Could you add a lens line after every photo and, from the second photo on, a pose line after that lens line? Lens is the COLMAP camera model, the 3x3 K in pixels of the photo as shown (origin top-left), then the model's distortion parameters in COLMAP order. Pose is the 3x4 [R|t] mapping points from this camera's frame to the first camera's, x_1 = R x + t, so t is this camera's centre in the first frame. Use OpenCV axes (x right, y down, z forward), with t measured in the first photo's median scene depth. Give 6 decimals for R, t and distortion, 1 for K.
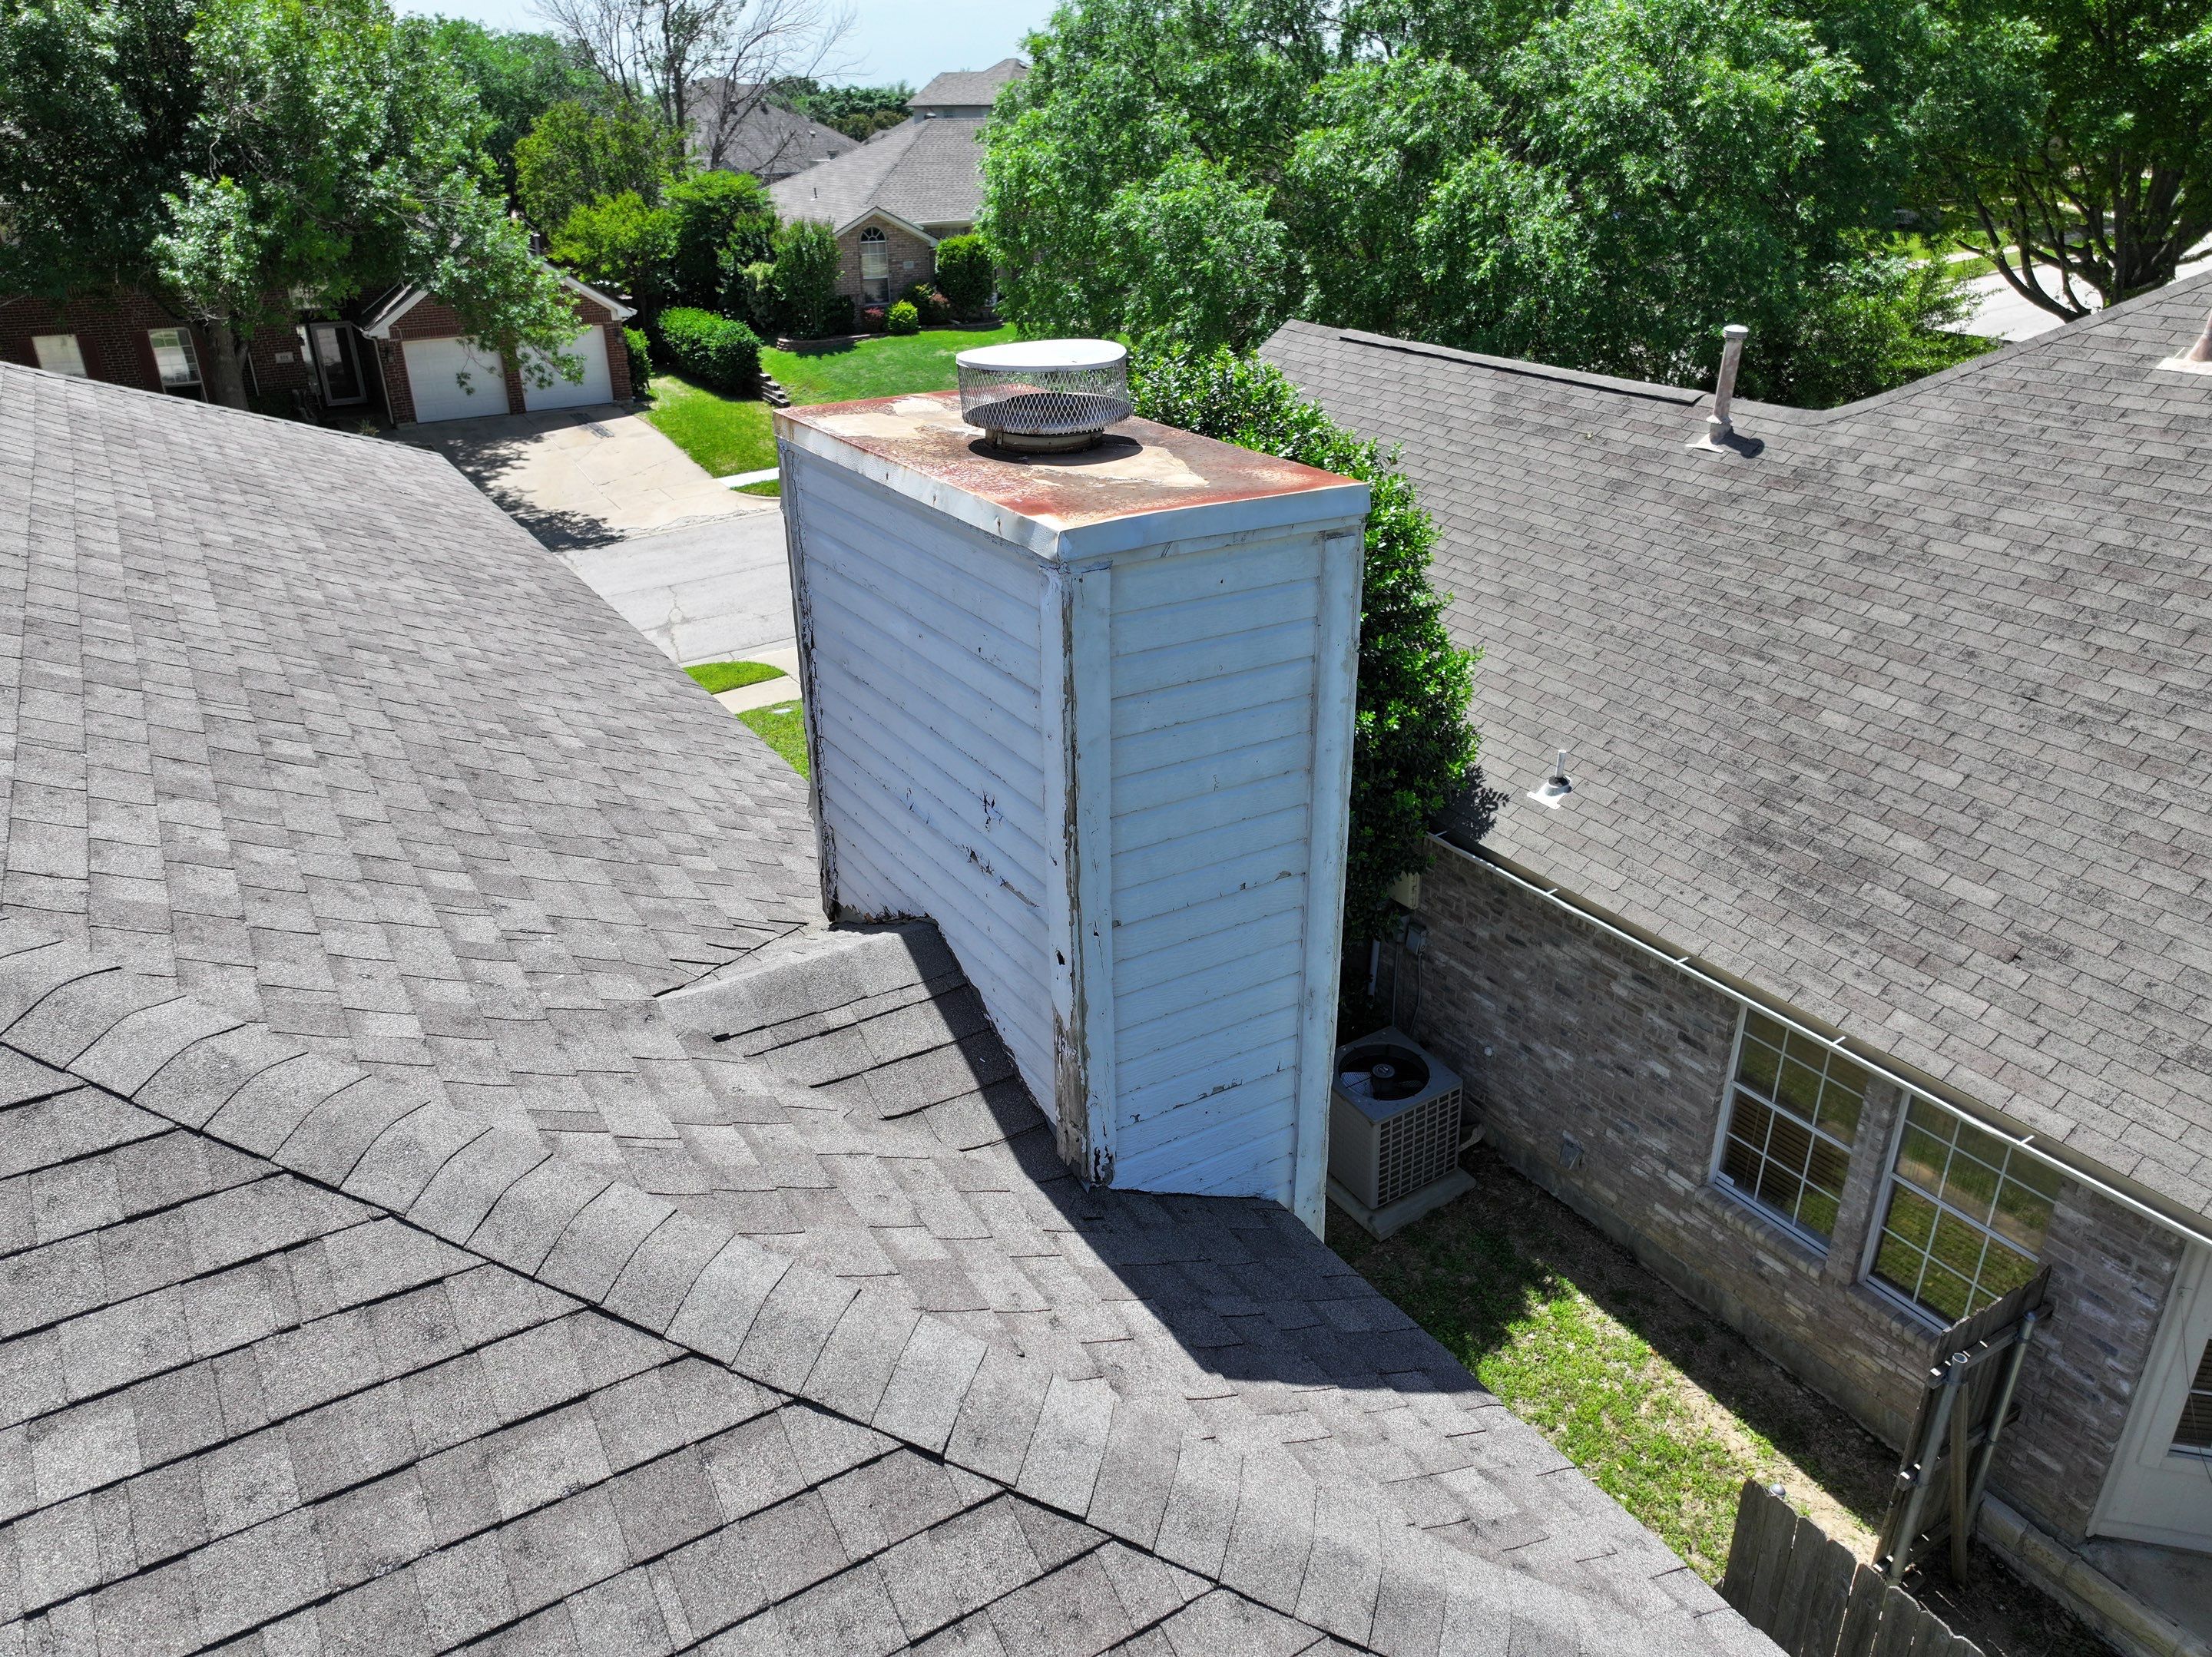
lens RADIAL K [[1600.2, 0, 1107.6], [0, 1600.2, 832.2], [0, 0, 1]] dist [-0.000610, 0.012898]
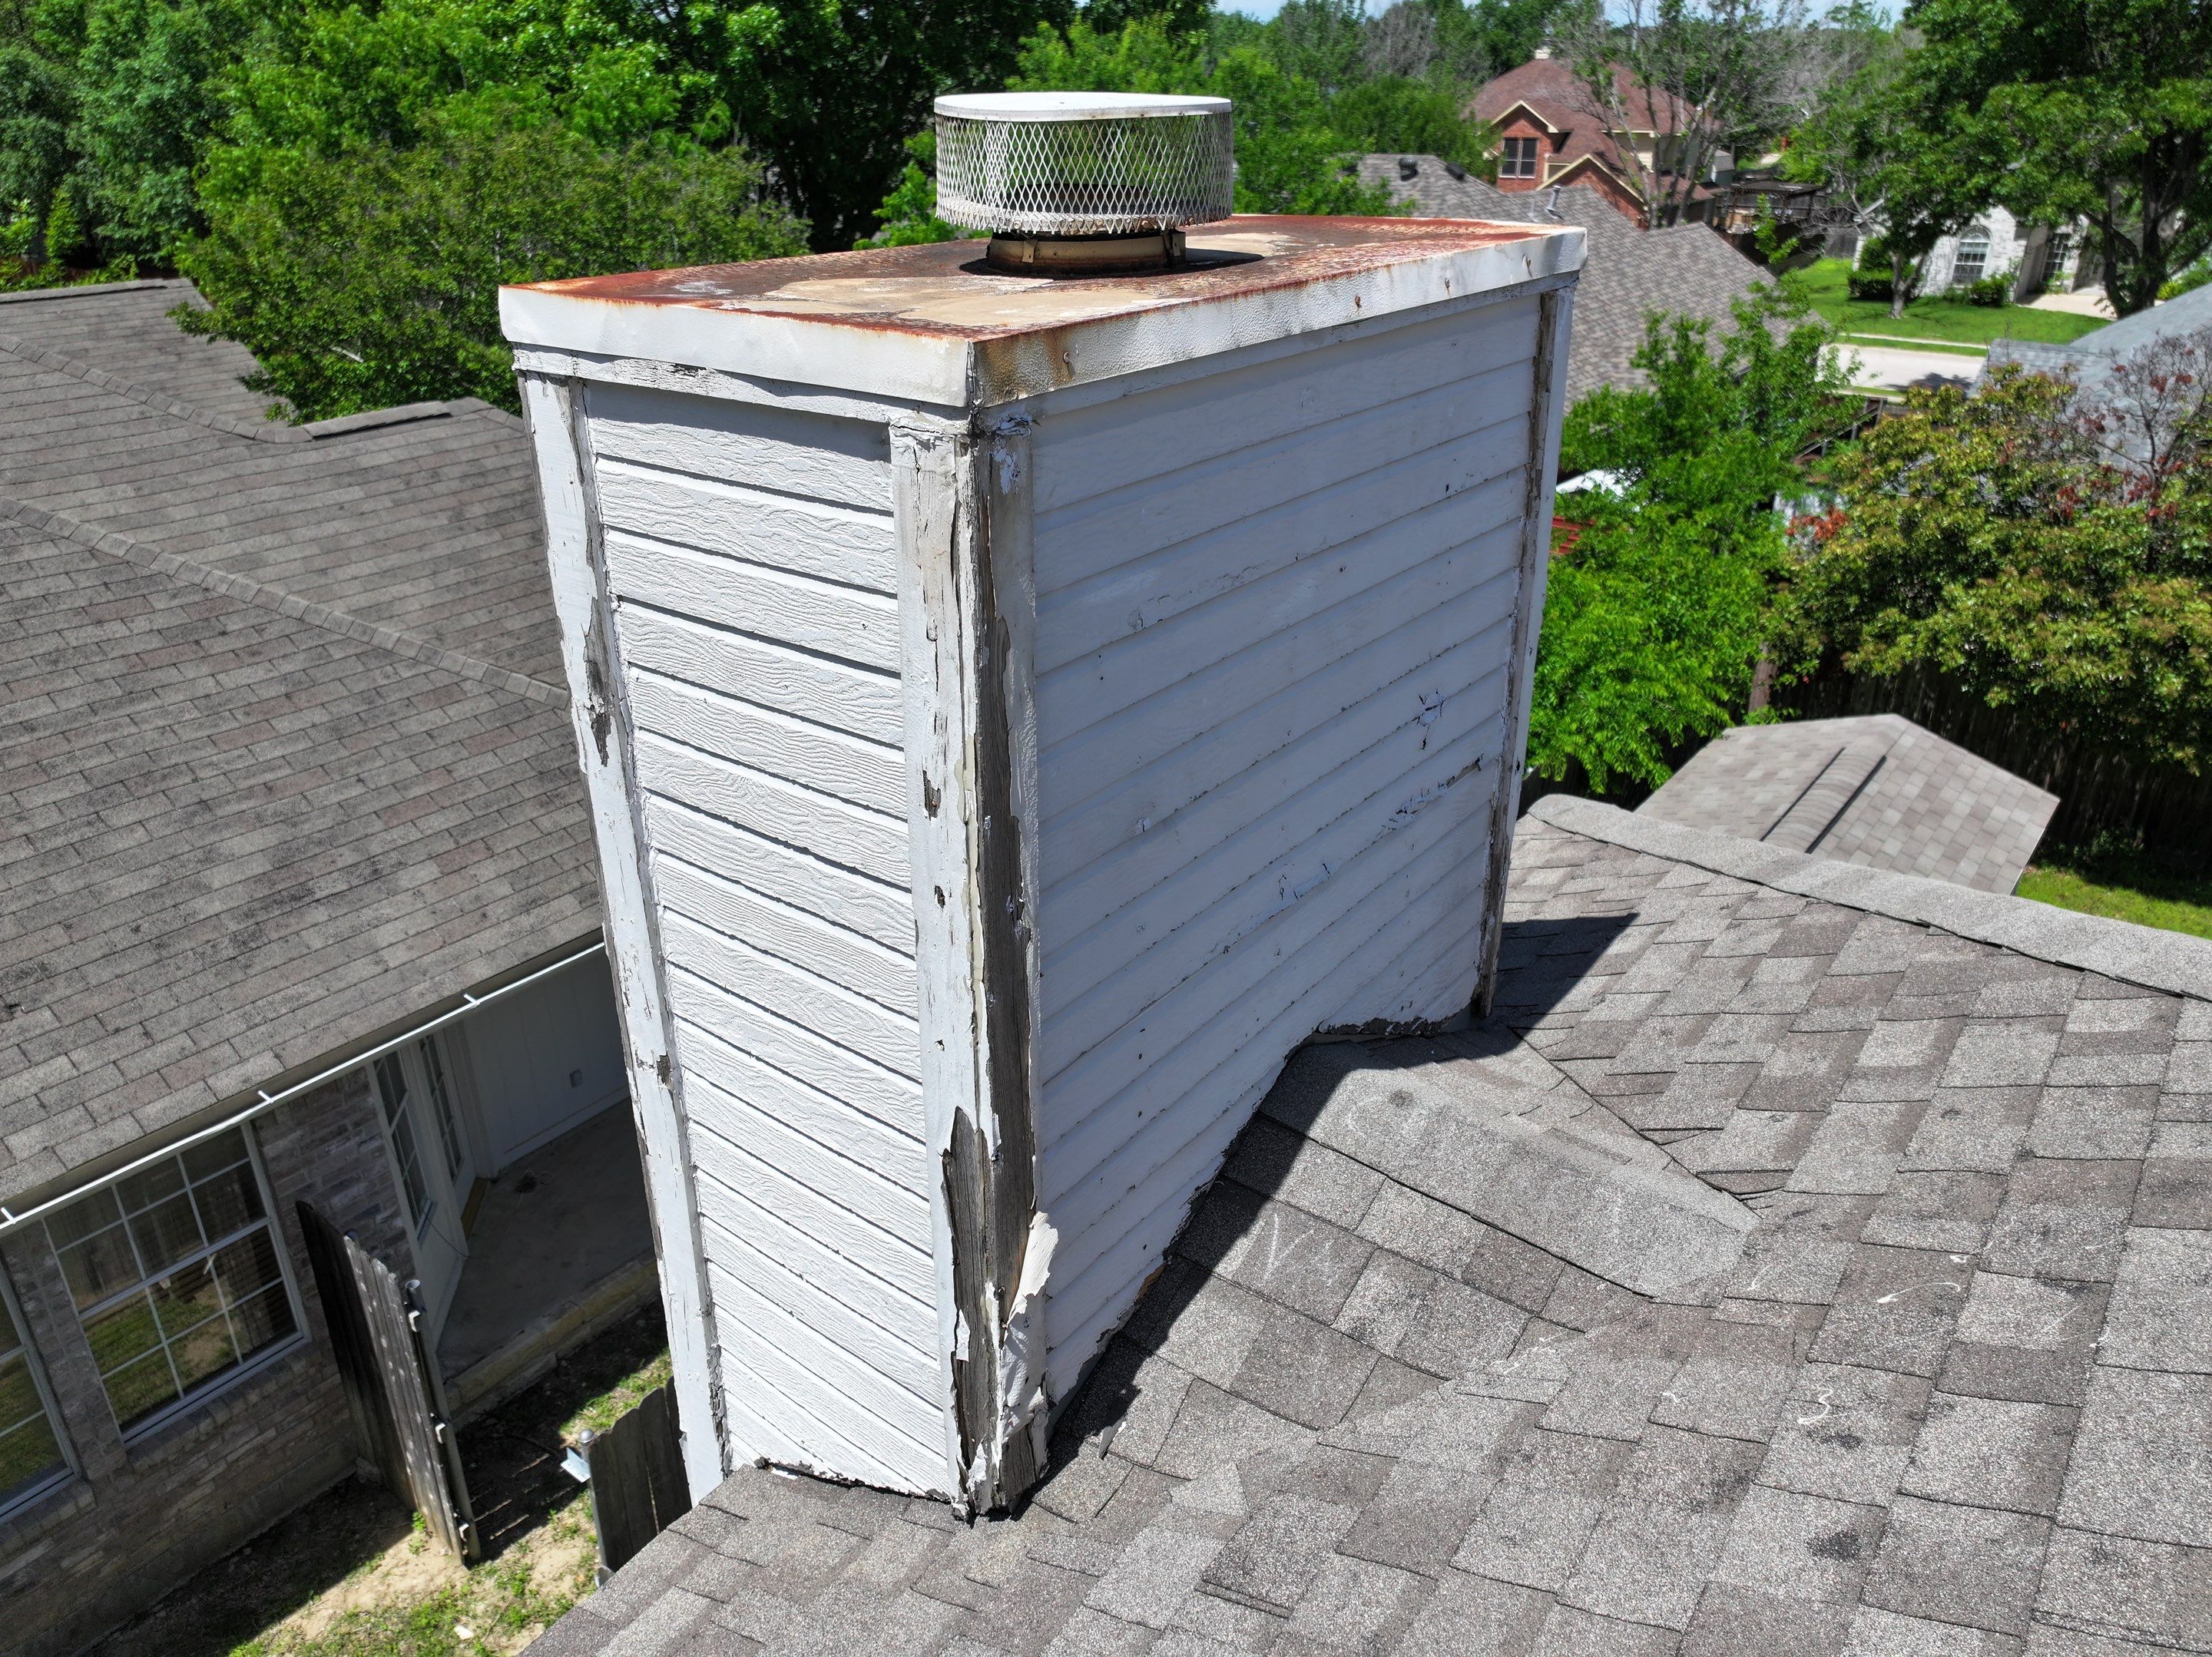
lens RADIAL K [[1600.2, 0, 1106.3], [0, 1600.2, 826.2], [0, 0, 1]] dist [-0.000610, 0.012898]
pose [[-0.364546, -0.379708, 0.850252, -0.322906], [0.404939, 0.757587, 0.511944, -0.197430], [-0.838529, 0.530927, -0.122417, 0.604712]]
